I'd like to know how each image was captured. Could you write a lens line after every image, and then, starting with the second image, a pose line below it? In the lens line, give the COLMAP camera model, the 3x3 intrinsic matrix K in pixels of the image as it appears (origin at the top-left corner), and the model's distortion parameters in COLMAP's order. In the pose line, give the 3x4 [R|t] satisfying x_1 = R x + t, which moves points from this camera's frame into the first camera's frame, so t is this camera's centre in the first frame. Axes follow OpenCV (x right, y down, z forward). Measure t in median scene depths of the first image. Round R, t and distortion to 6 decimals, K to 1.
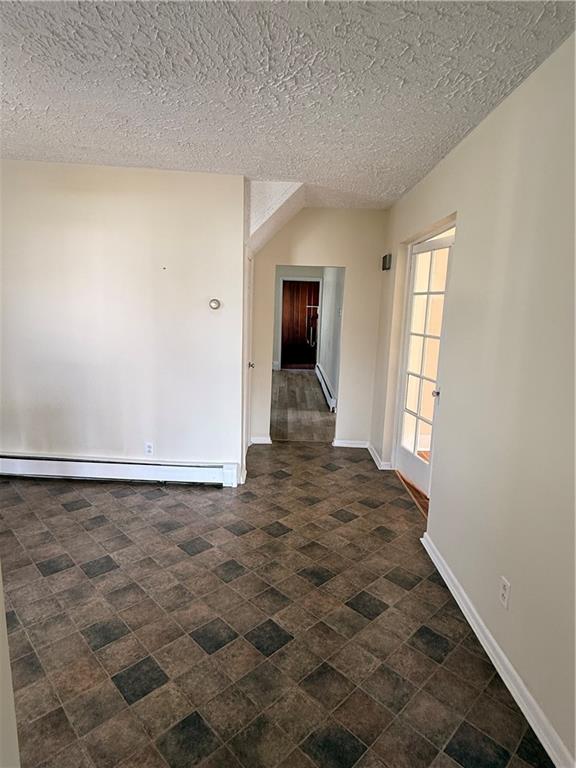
lens RADIAL K [[433.4, 0, 287.3], [0, 433.4, 383.6], [0, 0, 1]] dist [0.001369, 0.001364]
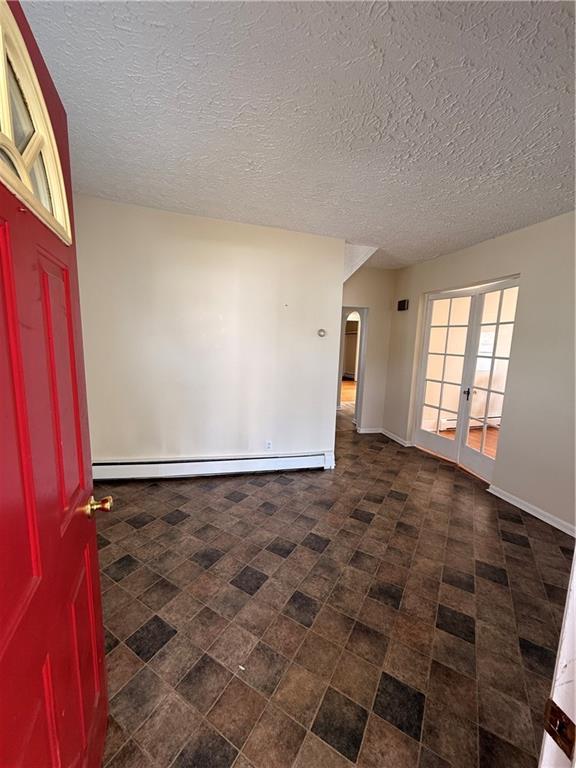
lens RADIAL K [[306.9, 0, 287.3], [0, 306.9, 382.3], [0, 0, 1]] dist [0.000528, -0.000311]
pose [[0.969855, -0.035895, 0.241025, -0.496337], [0.043056, 0.998772, -0.024509, -0.011373], [-0.239849, 0.034148, 0.970209, 0.109063]]
